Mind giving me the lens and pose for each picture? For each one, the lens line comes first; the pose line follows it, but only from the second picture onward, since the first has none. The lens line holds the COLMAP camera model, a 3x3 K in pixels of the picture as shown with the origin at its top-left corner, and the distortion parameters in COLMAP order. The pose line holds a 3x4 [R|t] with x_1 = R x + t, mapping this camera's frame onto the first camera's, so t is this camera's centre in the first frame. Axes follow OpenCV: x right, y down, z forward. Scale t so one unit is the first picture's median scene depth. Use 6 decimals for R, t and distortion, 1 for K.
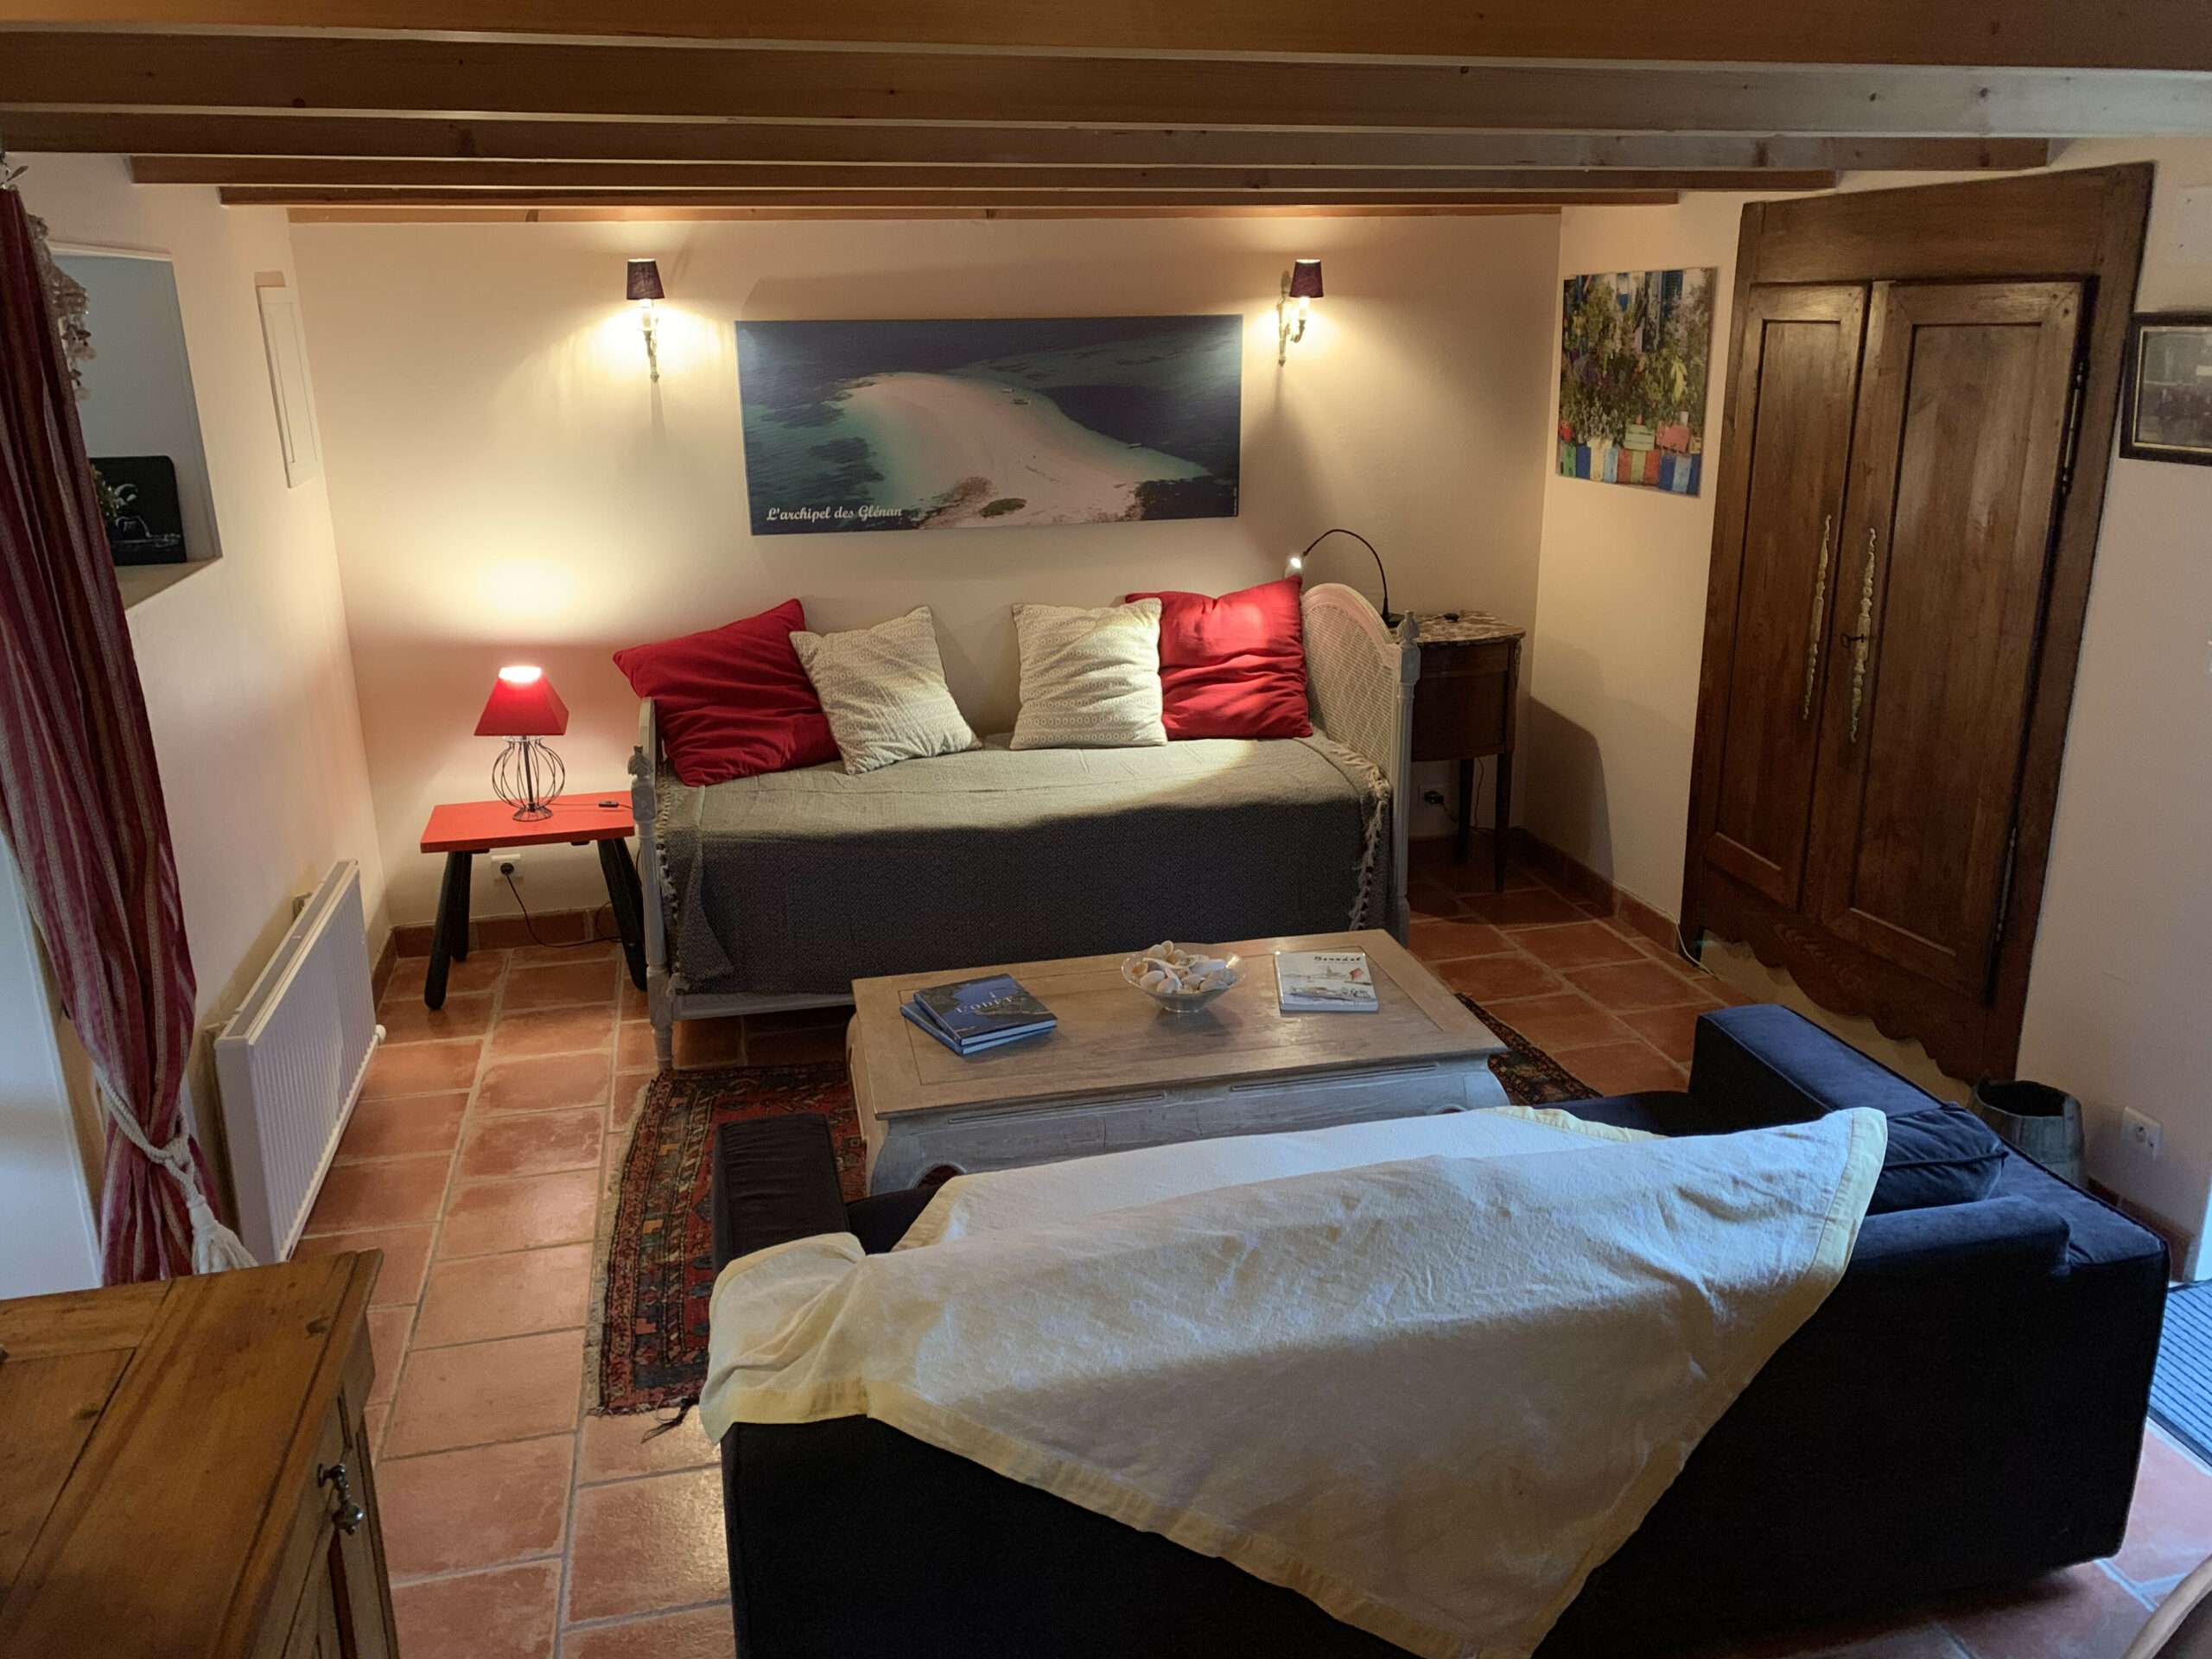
lens RADIAL K [[1661.2, 0, 1100.8], [0, 1661.2, 832.4], [0, 0, 1]] dist [0.183468, -0.505684]
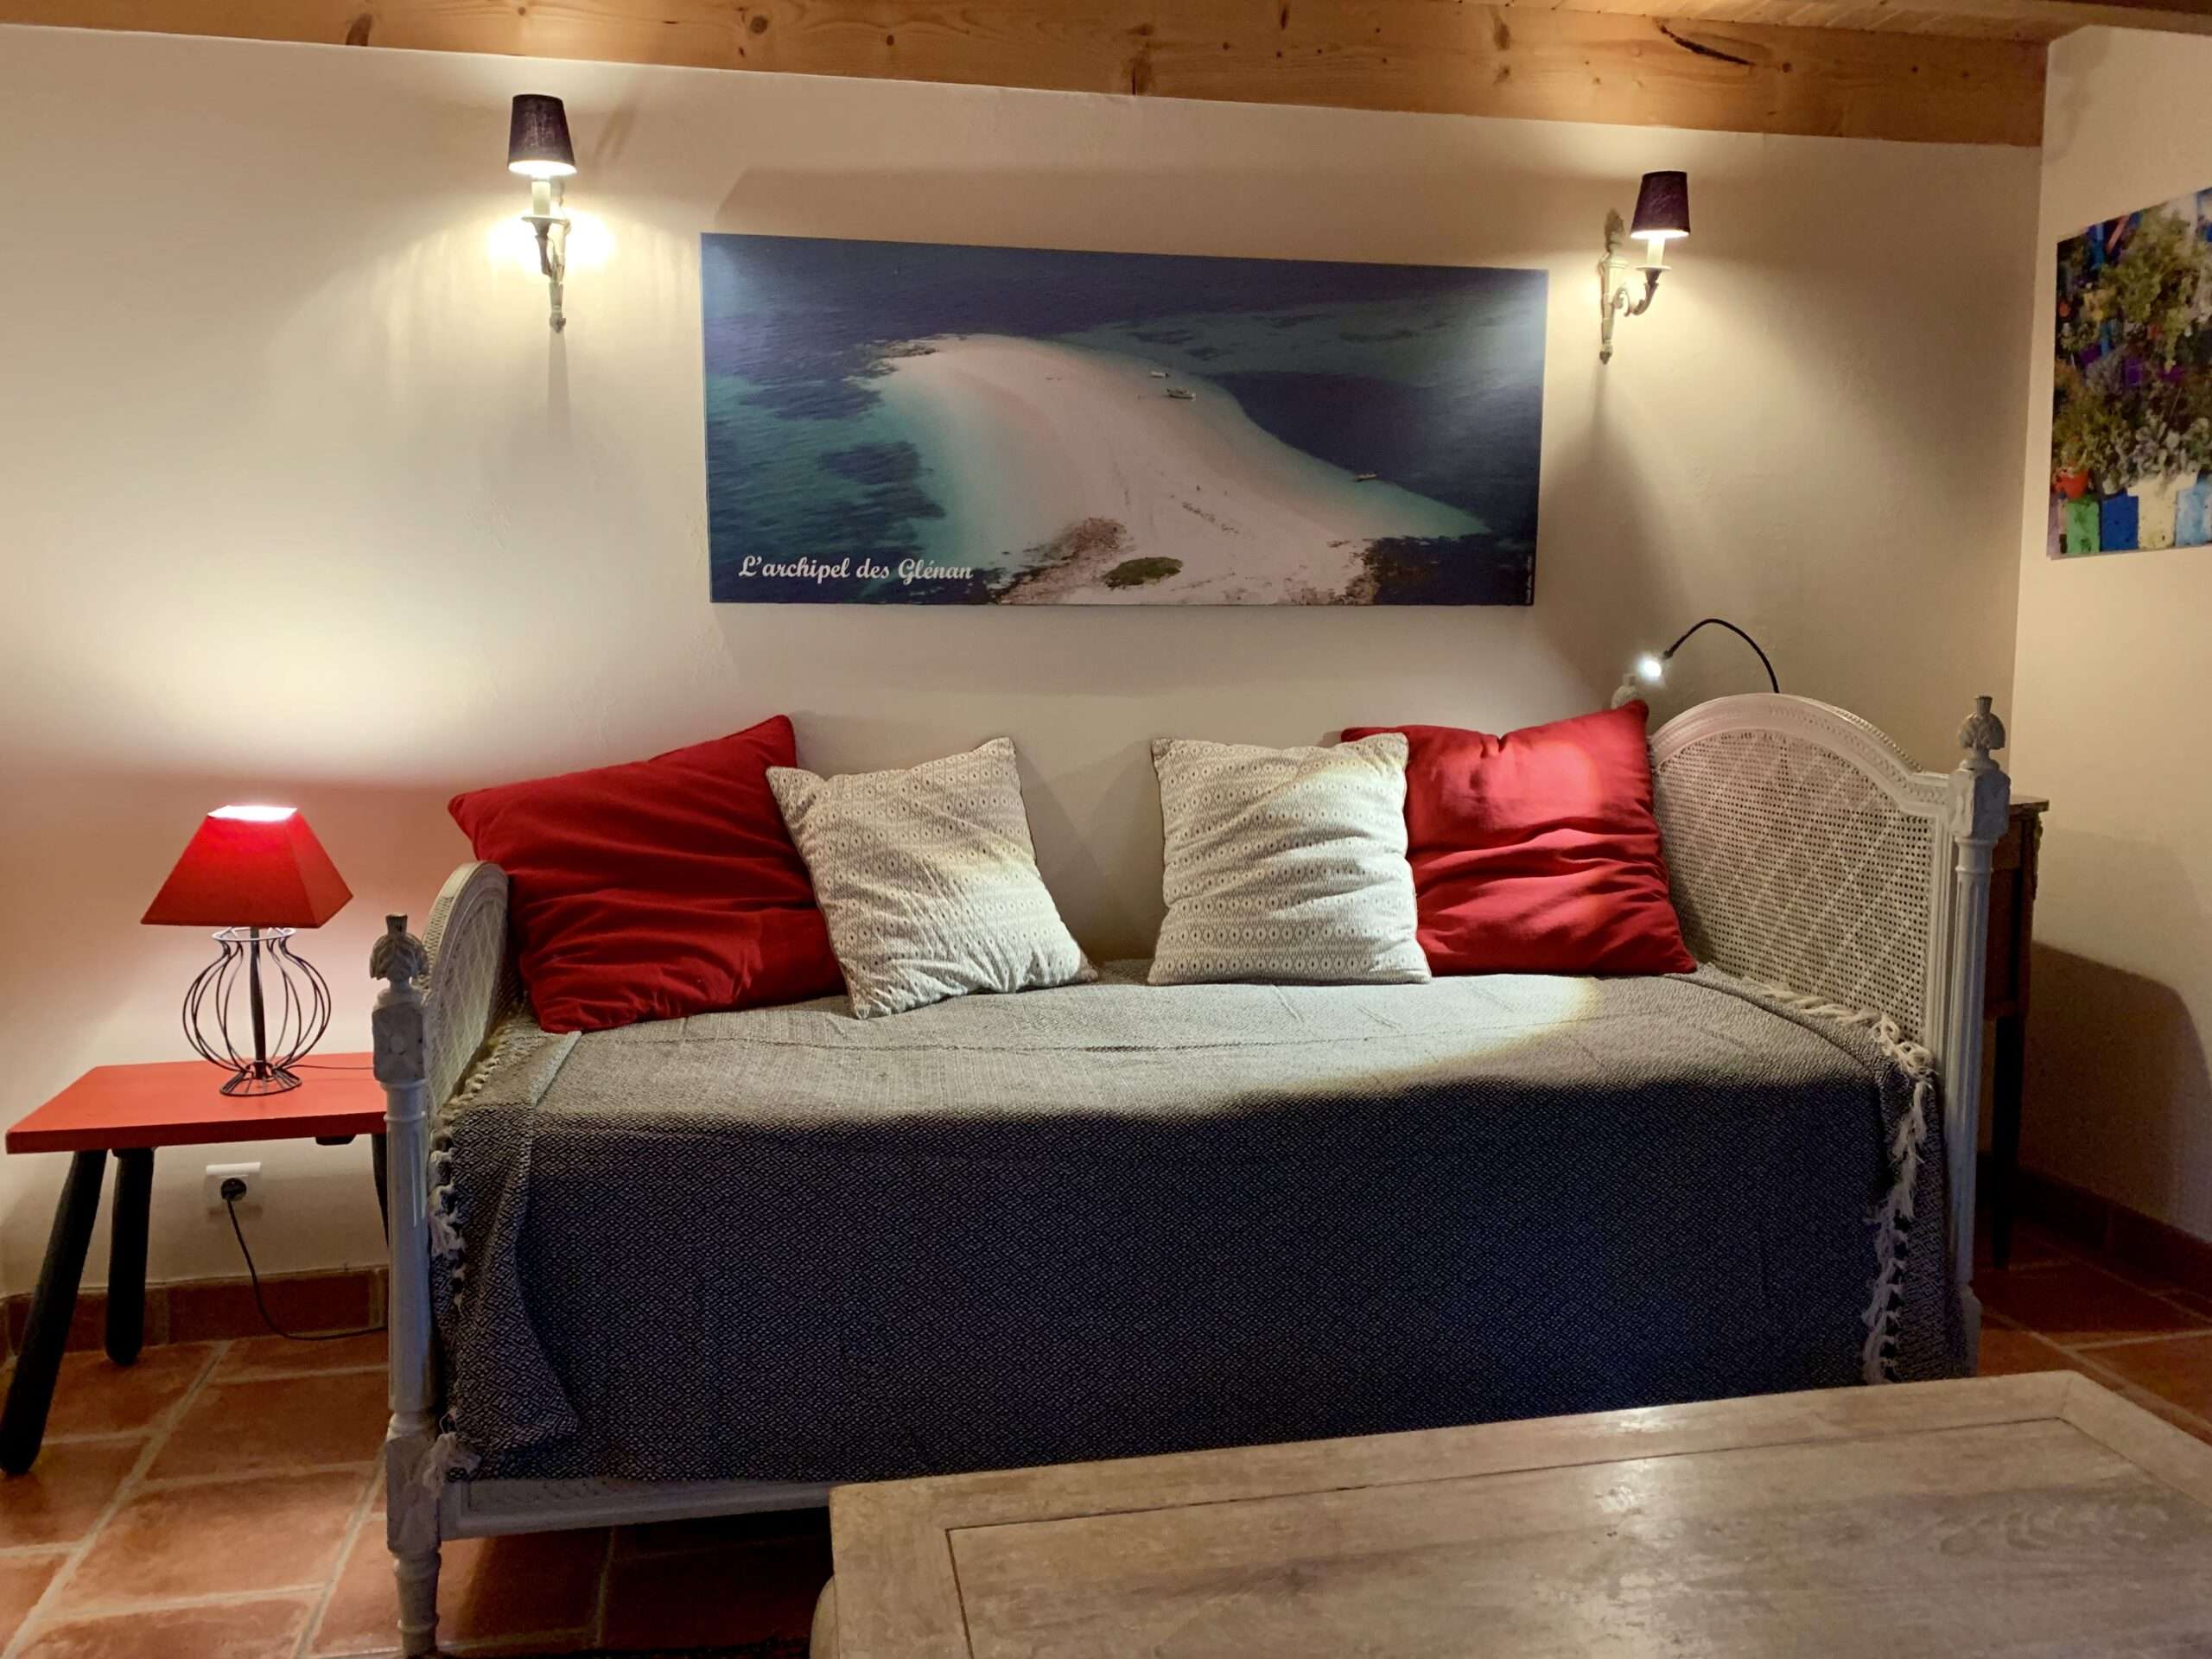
lens RADIAL K [[1667.7, 0, 1083.7], [0, 1667.7, 824.6], [0, 0, 1]] dist [0.059437, -0.063746]
pose [[0.999431, 0.012518, -0.031335, -0.060378], [-0.018511, 0.979823, -0.199008, 0.009540], [0.028211, 0.199474, 0.979497, 0.448277]]
